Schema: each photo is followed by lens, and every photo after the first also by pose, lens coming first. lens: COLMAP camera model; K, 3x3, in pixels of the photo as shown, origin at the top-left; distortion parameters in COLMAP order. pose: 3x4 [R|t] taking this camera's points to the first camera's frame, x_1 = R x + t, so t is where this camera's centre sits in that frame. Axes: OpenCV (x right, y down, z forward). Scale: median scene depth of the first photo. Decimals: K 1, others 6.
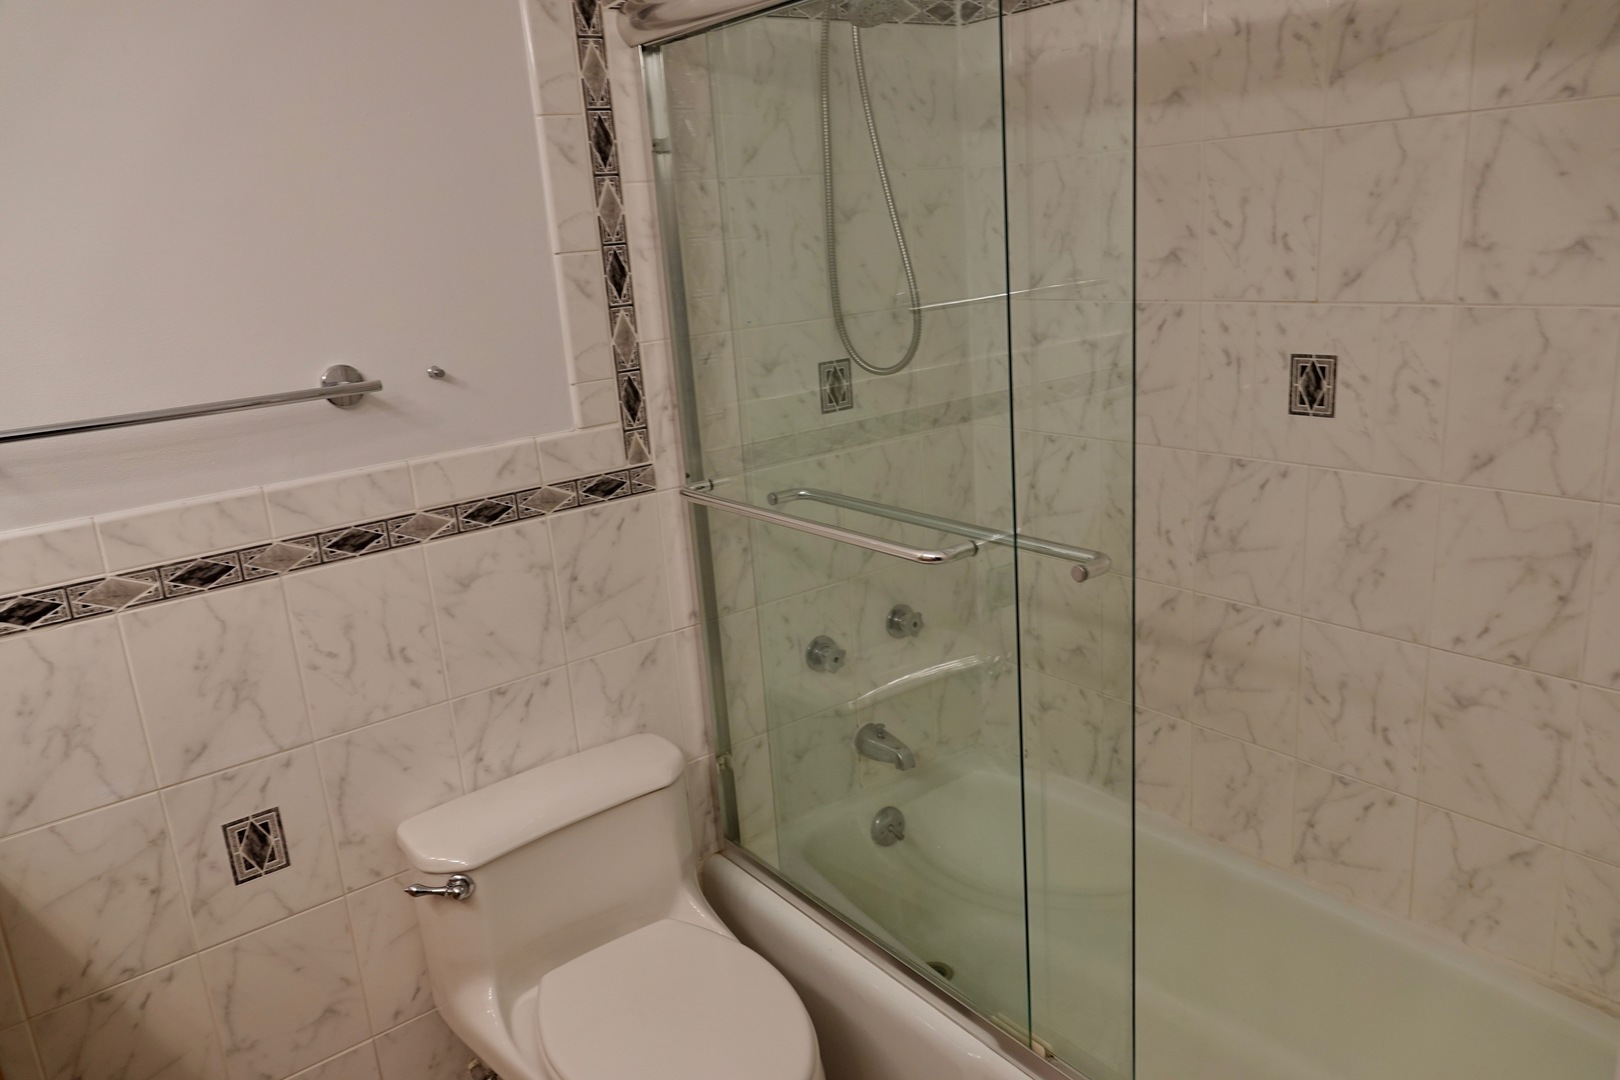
lens RADIAL K [[1155.5, 0, 813.8], [0, 1155.5, 537.7], [0, 0, 1]] dist [0.008287, -0.003288]
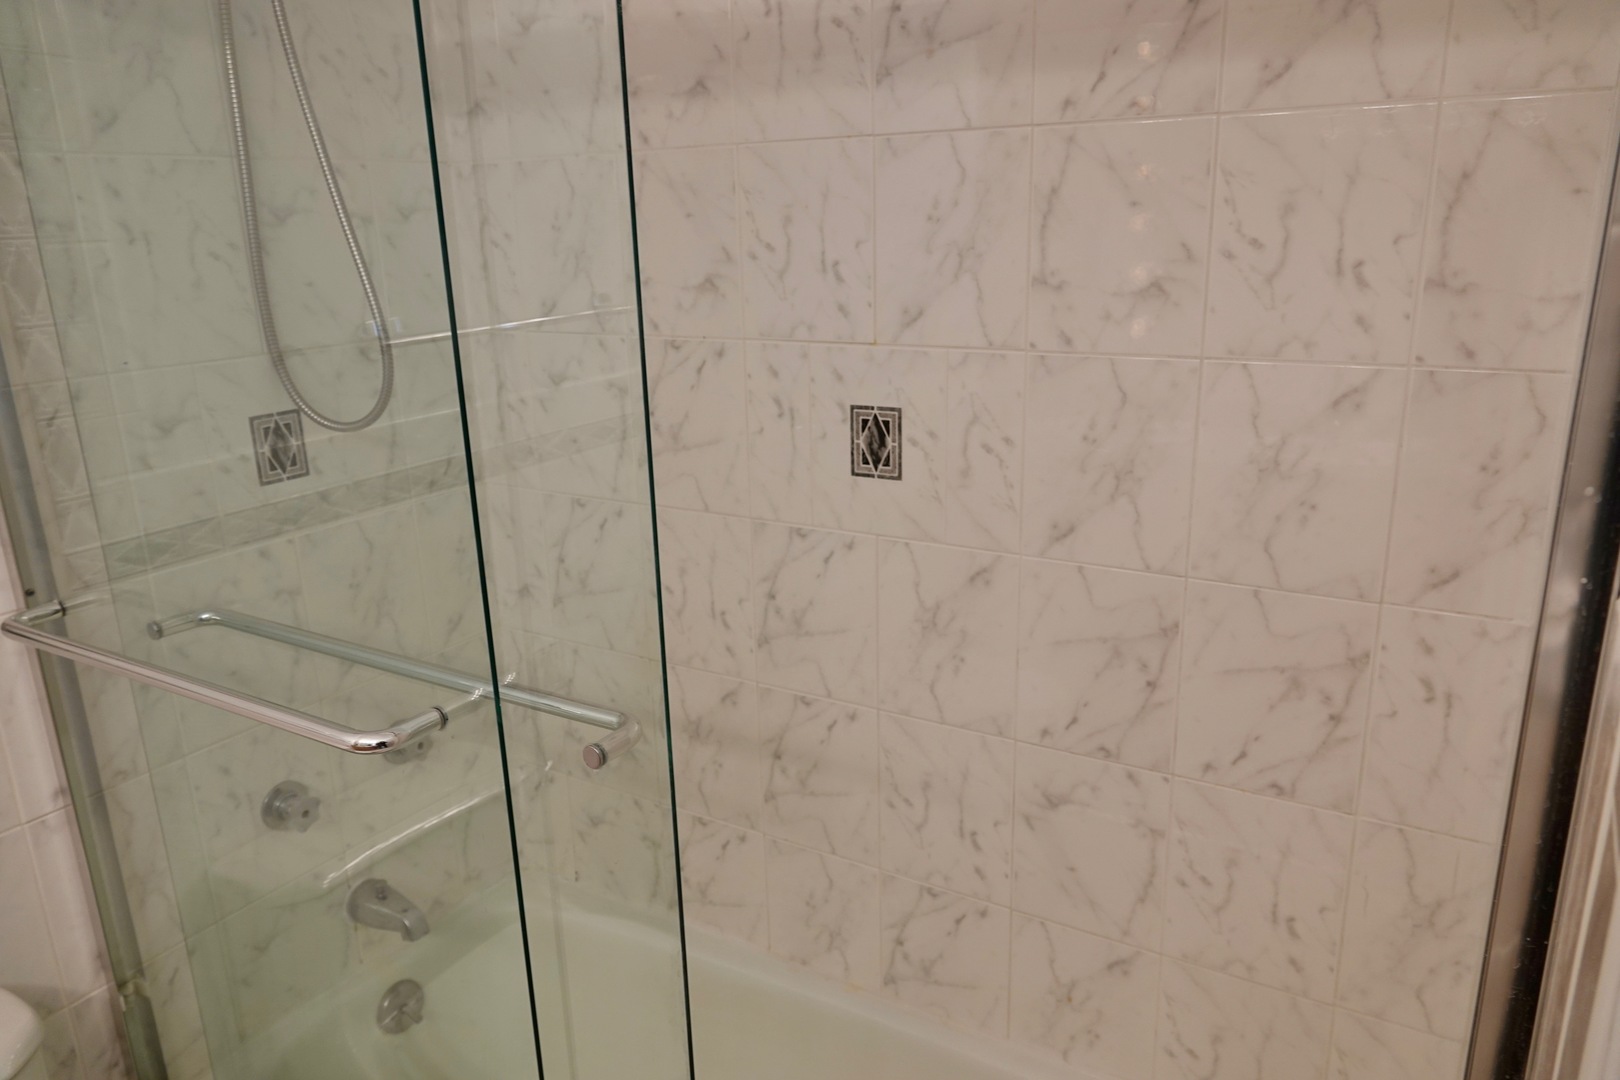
lens RADIAL K [[1122.5, 0, 807.6], [0, 1122.5, 539.4], [0, 0, 1]] dist [-0.001243, 0.000800]
pose [[0.932701, -0.056455, 0.356205, 0.082856], [0.057467, 0.998317, 0.007749, -0.065152], [-0.356043, 0.013243, 0.934376, 0.236620]]
